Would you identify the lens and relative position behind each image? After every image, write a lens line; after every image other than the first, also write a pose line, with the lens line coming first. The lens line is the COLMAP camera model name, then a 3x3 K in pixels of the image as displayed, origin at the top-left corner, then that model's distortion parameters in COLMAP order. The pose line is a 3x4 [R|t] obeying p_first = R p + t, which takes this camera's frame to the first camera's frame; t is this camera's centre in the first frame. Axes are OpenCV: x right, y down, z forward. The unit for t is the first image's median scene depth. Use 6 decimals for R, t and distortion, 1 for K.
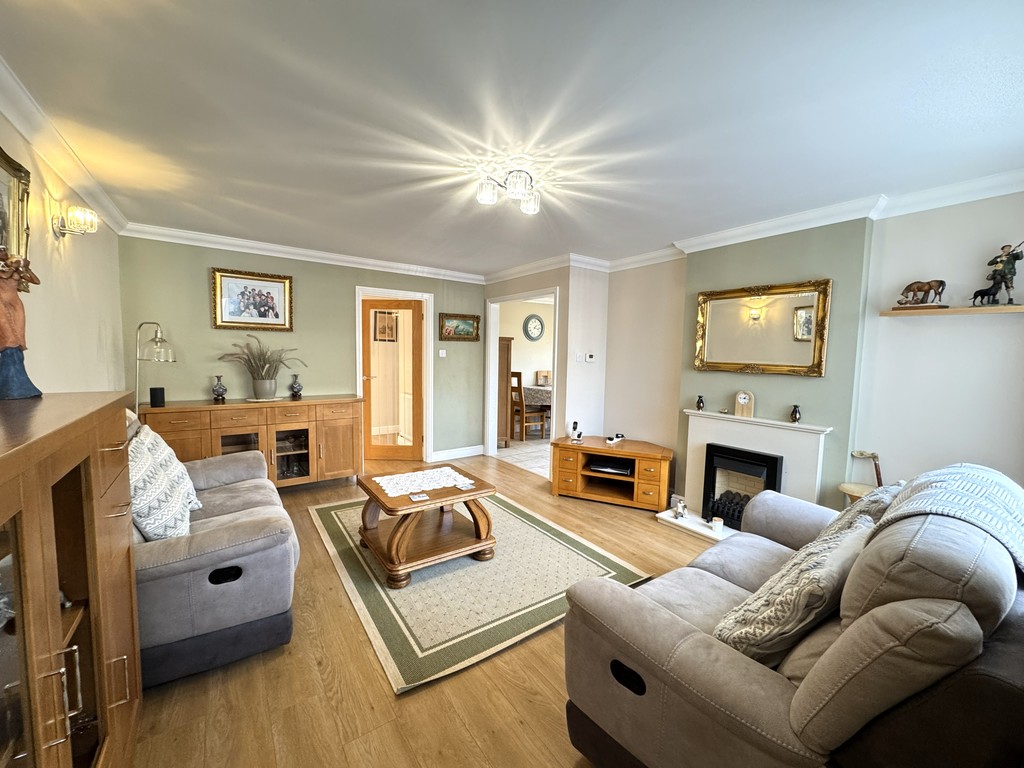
lens RADIAL K [[407.9, 0, 512.7], [0, 407.9, 382.6], [0, 0, 1]] dist [-0.001369, -0.000273]
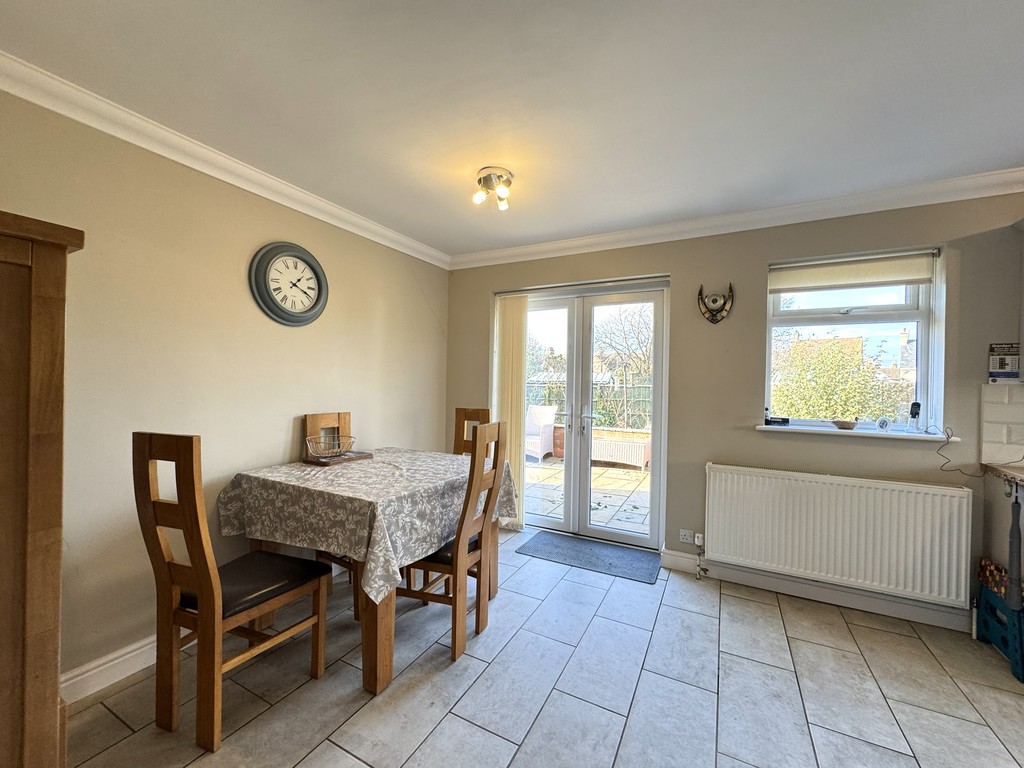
lens RADIAL K [[407.7, 0, 513.1], [0, 407.7, 384.5], [0, 0, 1]] dist [-0.001969, 0.000090]
pose [[0.892226, -0.004497, 0.451566, 0.159071], [0.032539, 0.997991, -0.054354, -0.077875], [-0.450414, 0.063190, 0.890581, 1.607159]]
